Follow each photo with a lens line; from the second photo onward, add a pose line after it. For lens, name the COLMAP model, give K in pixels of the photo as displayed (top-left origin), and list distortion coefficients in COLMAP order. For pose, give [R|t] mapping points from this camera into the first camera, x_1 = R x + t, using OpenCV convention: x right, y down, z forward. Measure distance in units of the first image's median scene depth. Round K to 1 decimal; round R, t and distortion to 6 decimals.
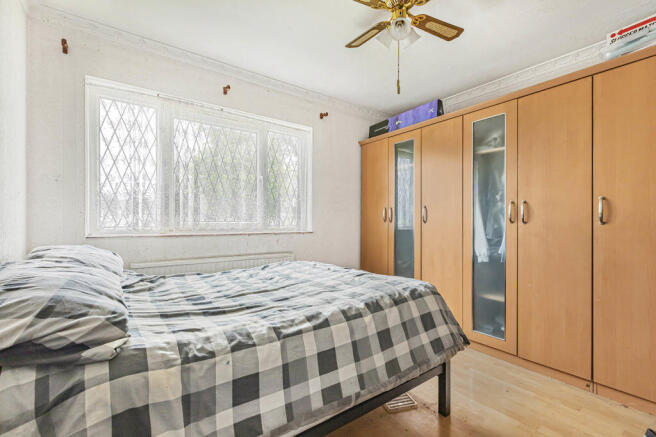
lens RADIAL K [[298.7, 0, 328.2], [0, 298.7, 222.2], [0, 0, 1]] dist [0.010587, -0.001283]
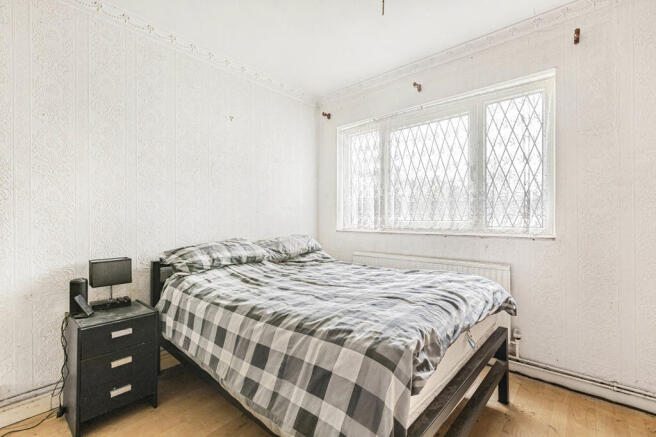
lens RADIAL K [[298.7, 0, 328.8], [0, 298.7, 216.7], [0, 0, 1]] dist [0.010587, -0.001283]
pose [[0.196264, -0.006103, -0.980532, 0.626670], [-0.002343, 0.999975, -0.006693, -0.009748], [0.980548, 0.003611, 0.196244, 0.576186]]
